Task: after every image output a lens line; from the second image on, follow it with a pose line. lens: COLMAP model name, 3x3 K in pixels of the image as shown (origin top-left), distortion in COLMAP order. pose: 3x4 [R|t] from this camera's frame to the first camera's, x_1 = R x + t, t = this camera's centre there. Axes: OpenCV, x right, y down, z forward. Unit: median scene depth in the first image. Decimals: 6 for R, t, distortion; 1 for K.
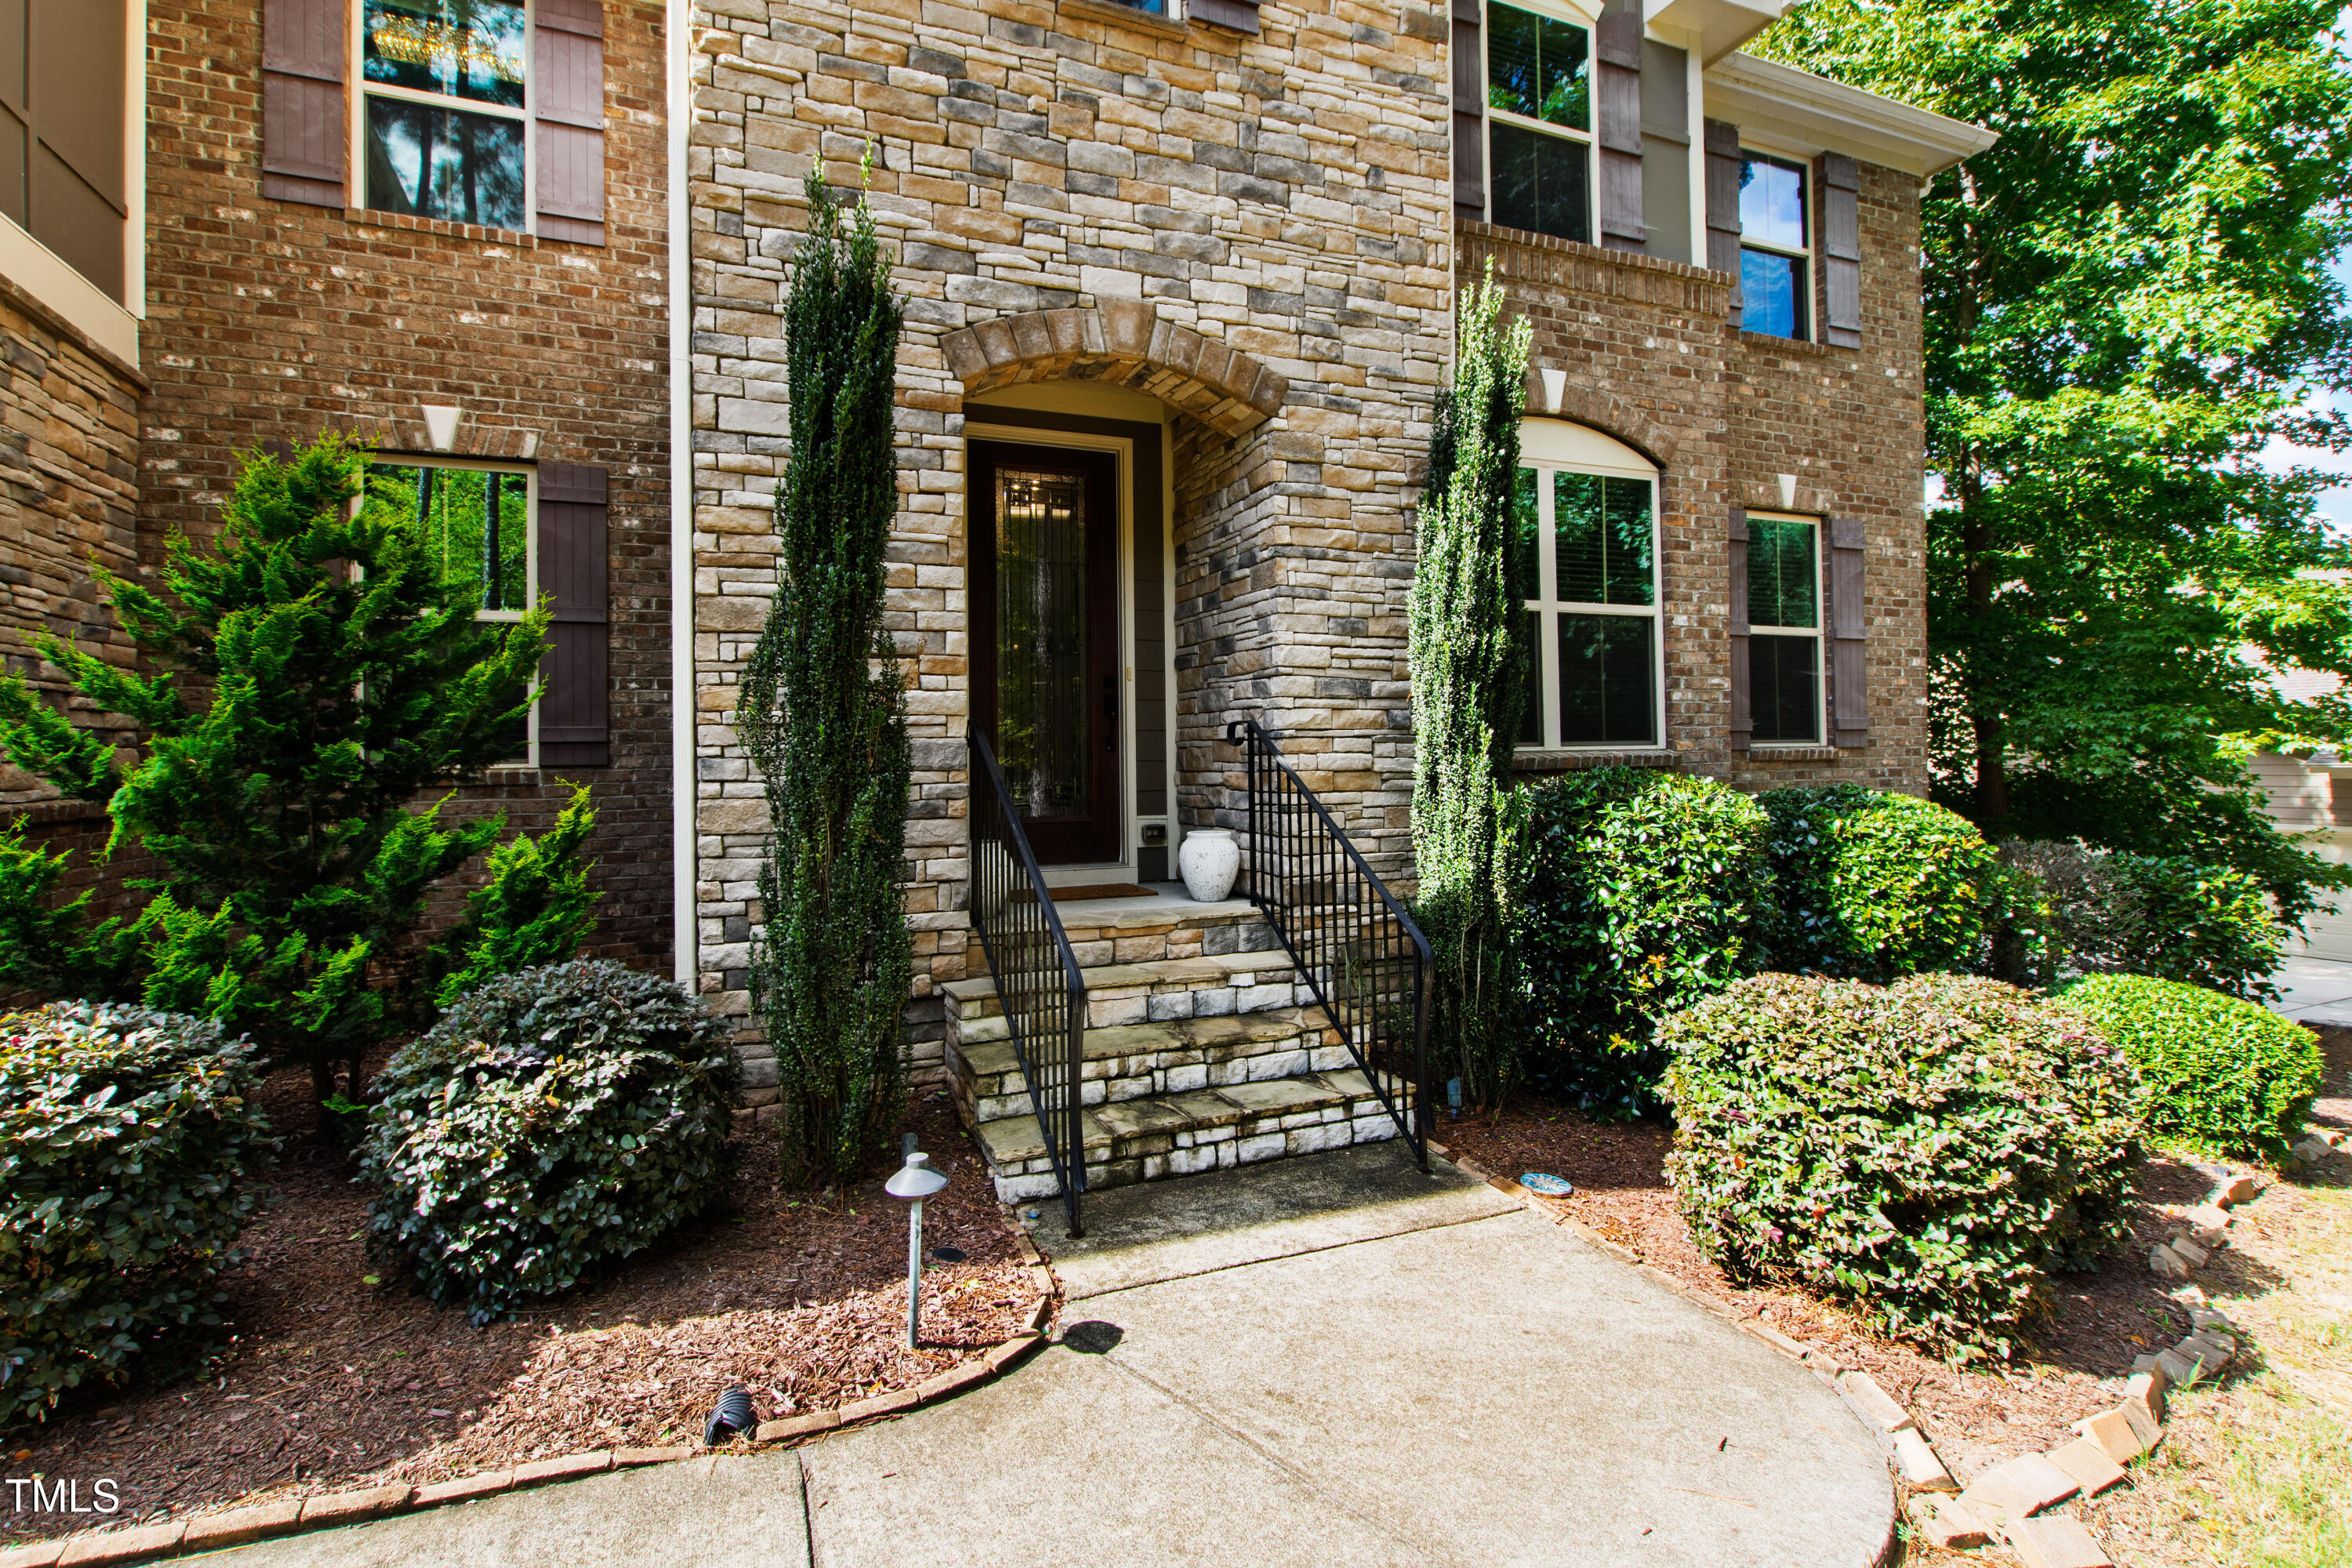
lens RADIAL K [[1017.2, 0, 1139.3], [0, 1017.2, 769.4], [0, 0, 1]] dist [0.008070, -0.003588]
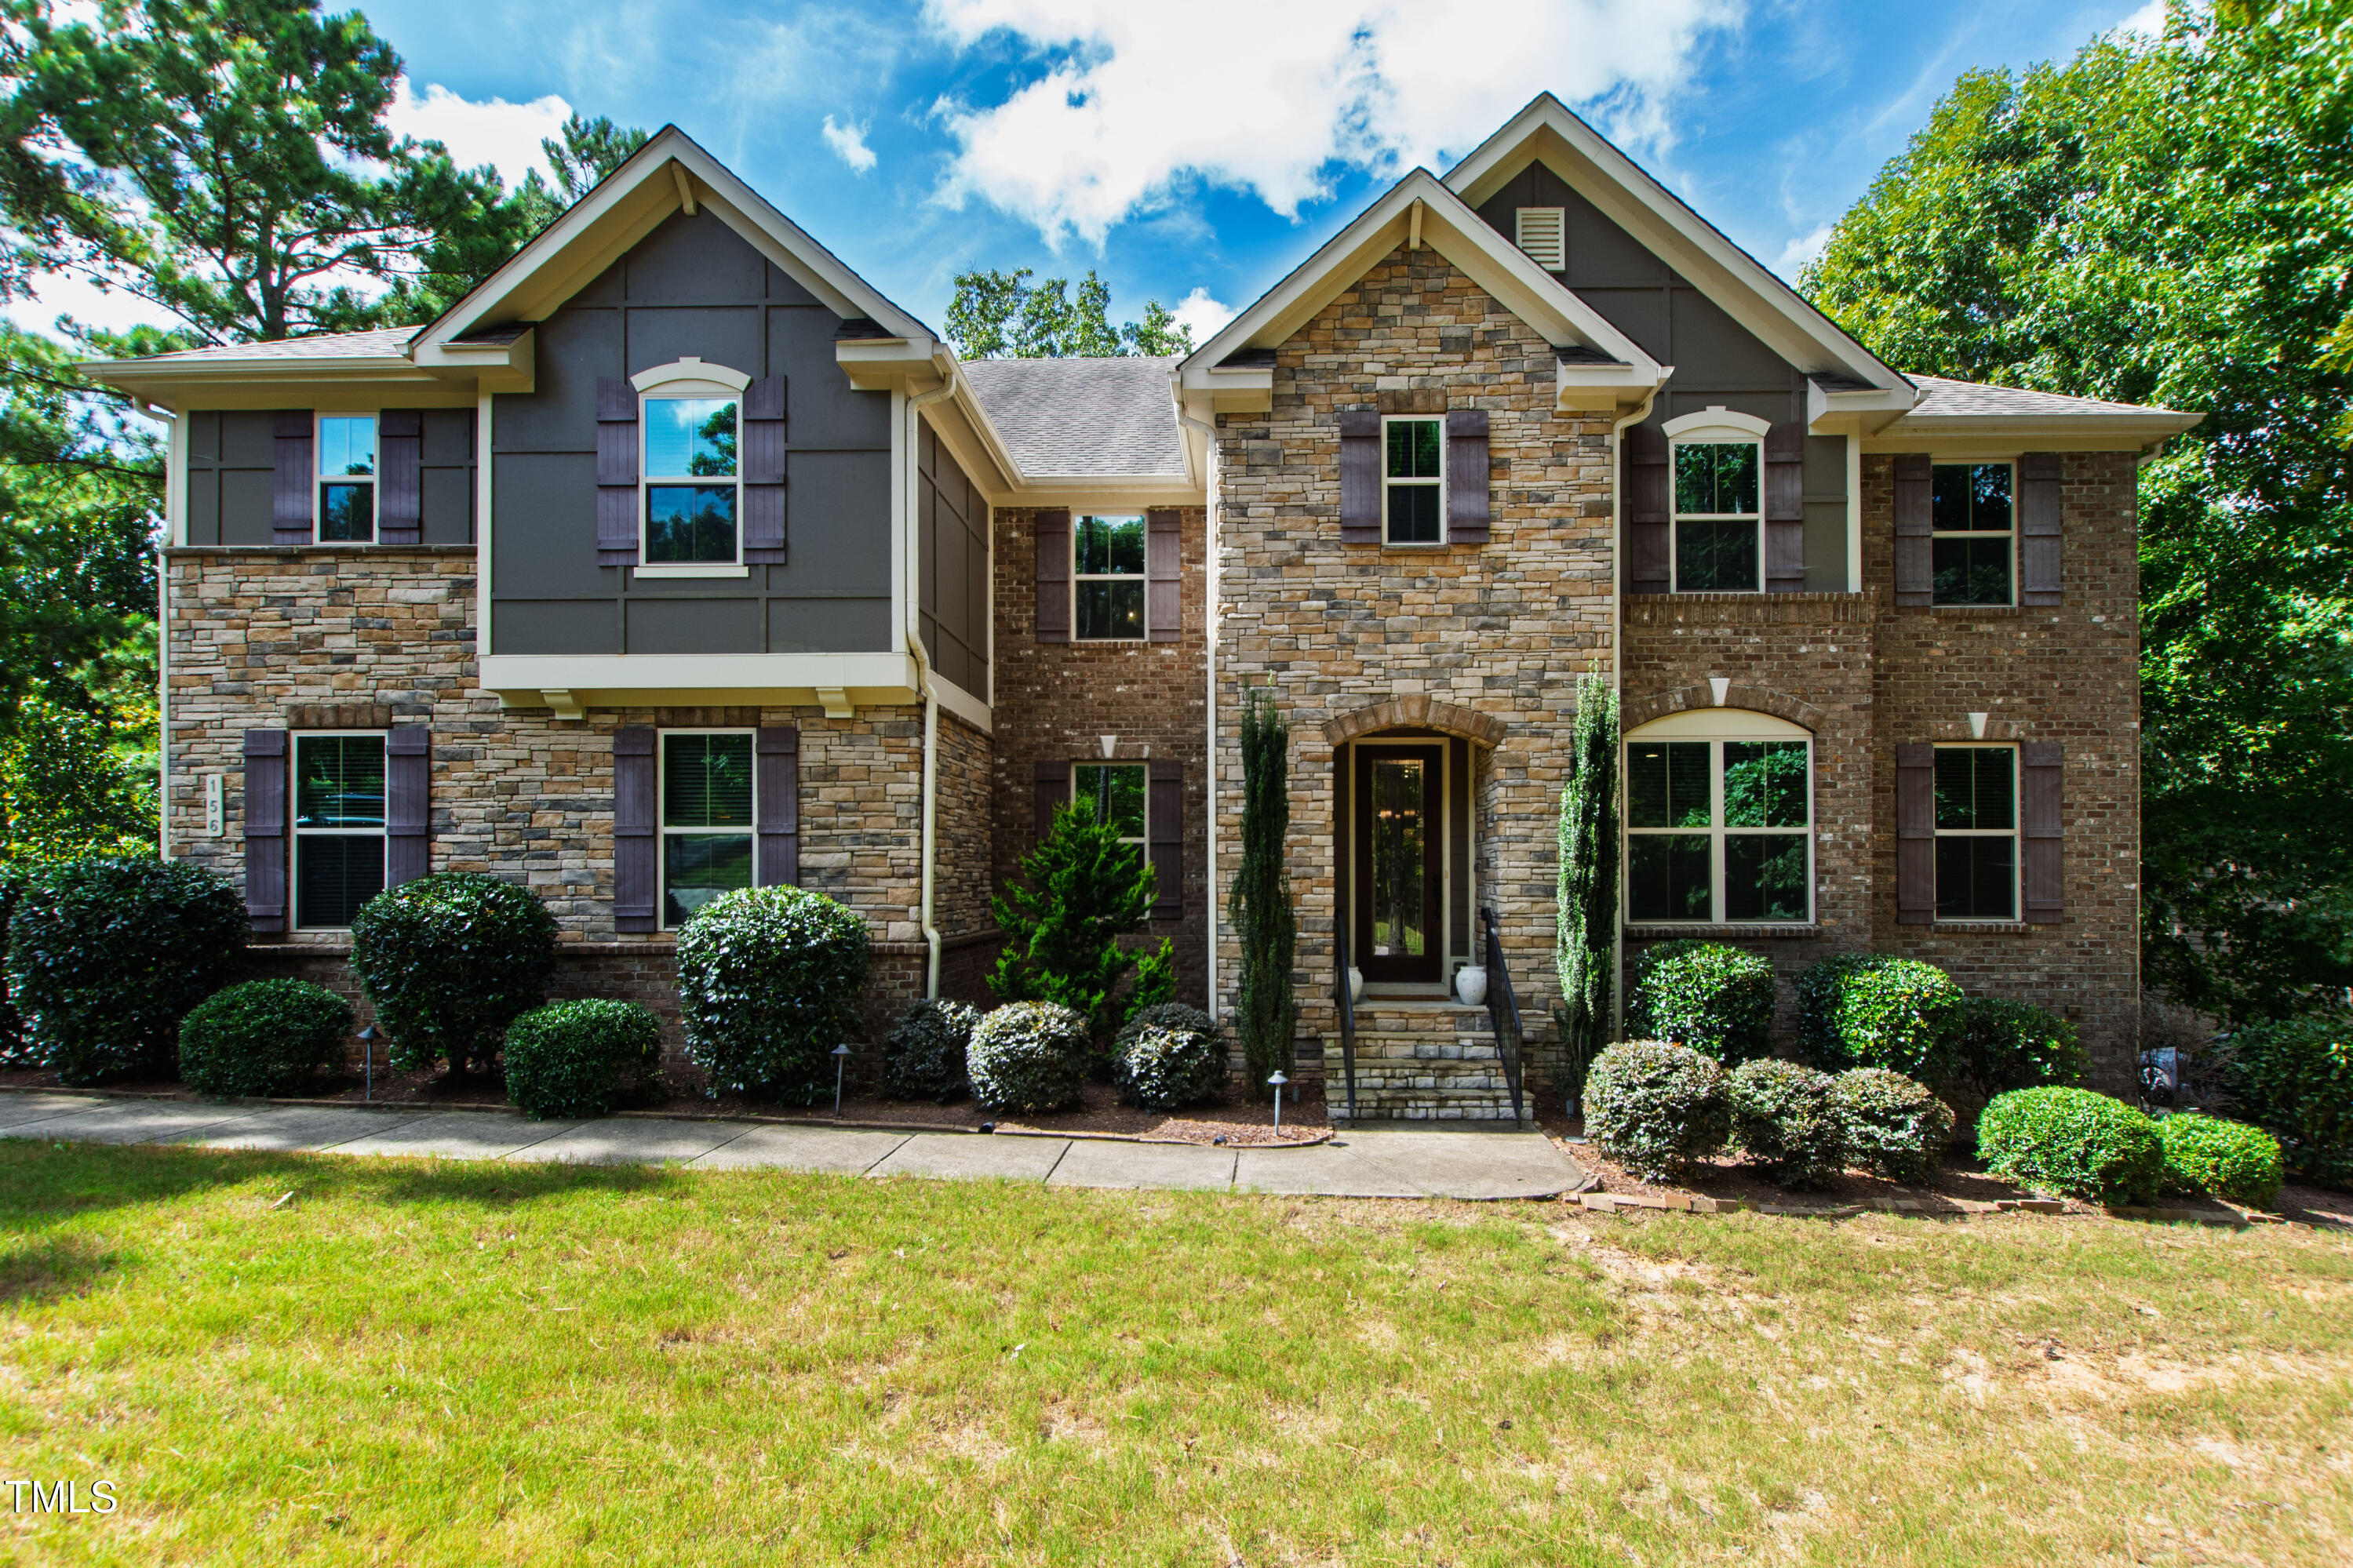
lens RADIAL K [[1017.5, 0, 1139.7], [0, 1017.5, 769.4], [0, 0, 1]] dist [0.008070, -0.003588]
pose [[0.871194, -0.052006, -0.488176, 0.491051], [-0.008183, 0.992697, -0.120358, -0.071266], [0.490870, 0.108850, 0.864406, -0.989064]]
